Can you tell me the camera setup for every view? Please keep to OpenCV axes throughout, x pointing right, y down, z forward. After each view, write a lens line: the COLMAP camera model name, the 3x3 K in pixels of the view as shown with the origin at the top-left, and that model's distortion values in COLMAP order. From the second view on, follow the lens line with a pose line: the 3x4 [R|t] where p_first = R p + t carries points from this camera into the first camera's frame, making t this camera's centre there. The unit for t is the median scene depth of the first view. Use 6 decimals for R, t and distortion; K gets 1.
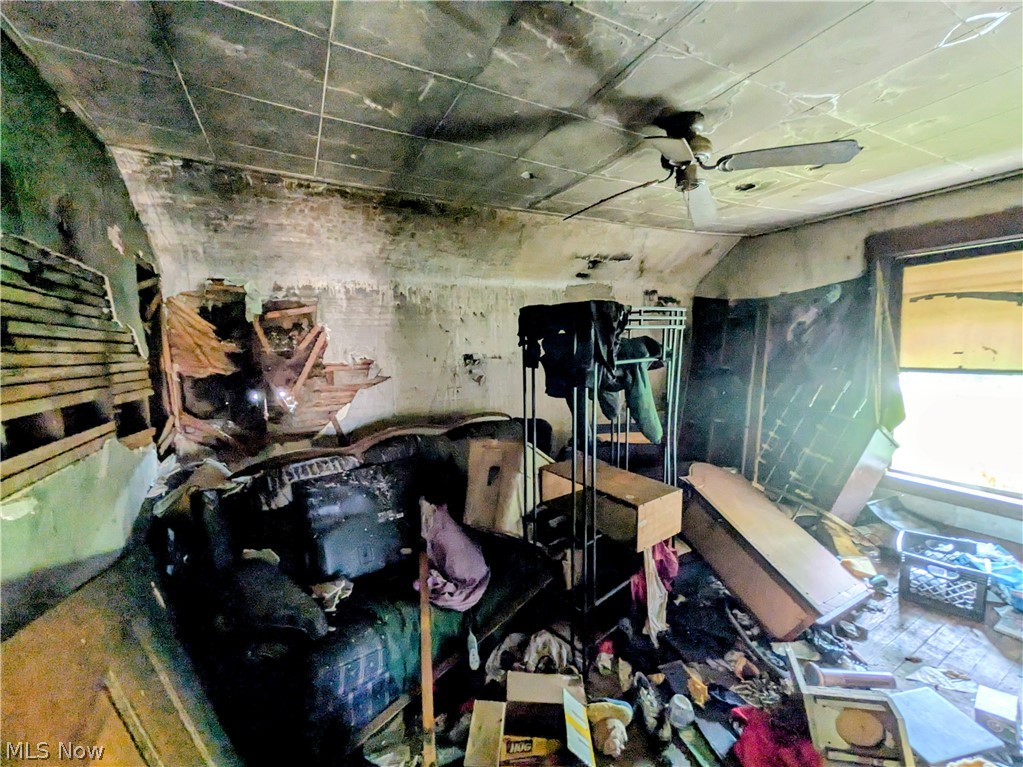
lens RADIAL K [[412.3, 0, 514.2], [0, 412.3, 387.5], [0, 0, 1]] dist [0.000380, -0.000093]
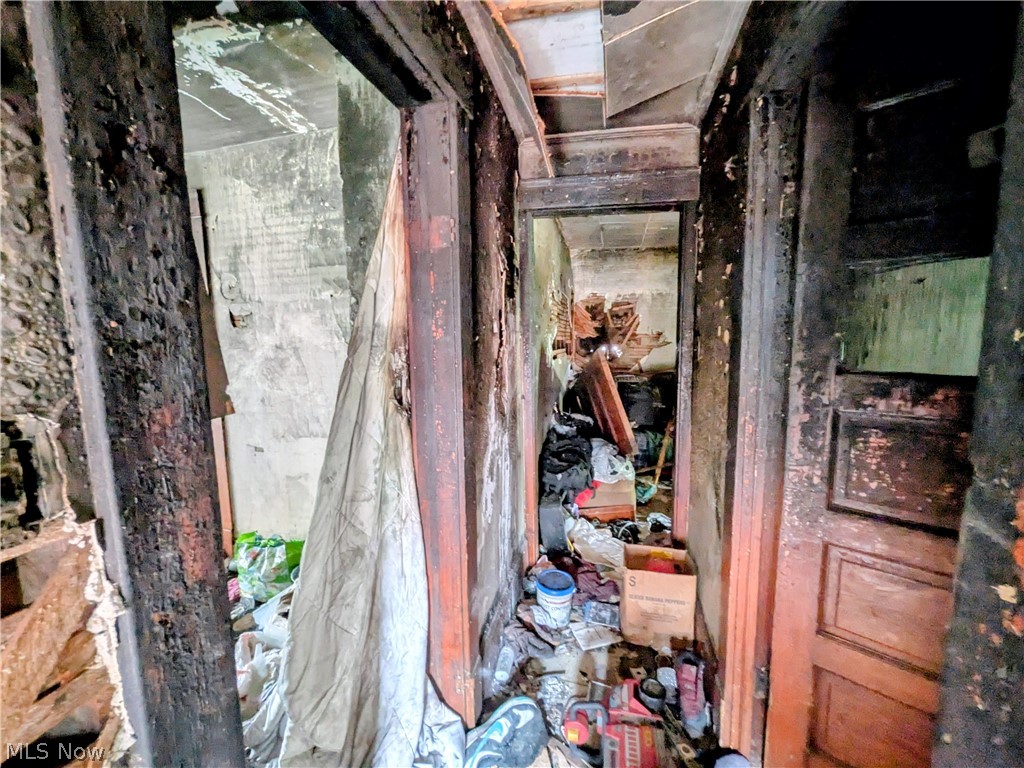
lens RADIAL K [[412.7, 0, 514.2], [0, 412.7, 382.9], [0, 0, 1]] dist [0.000380, -0.000093]
pose [[0.748964, 0.100080, -0.655010, 0.420138], [-0.084482, 0.994883, 0.055409, 0.119618], [0.657203, 0.013837, 0.753586, -0.875996]]
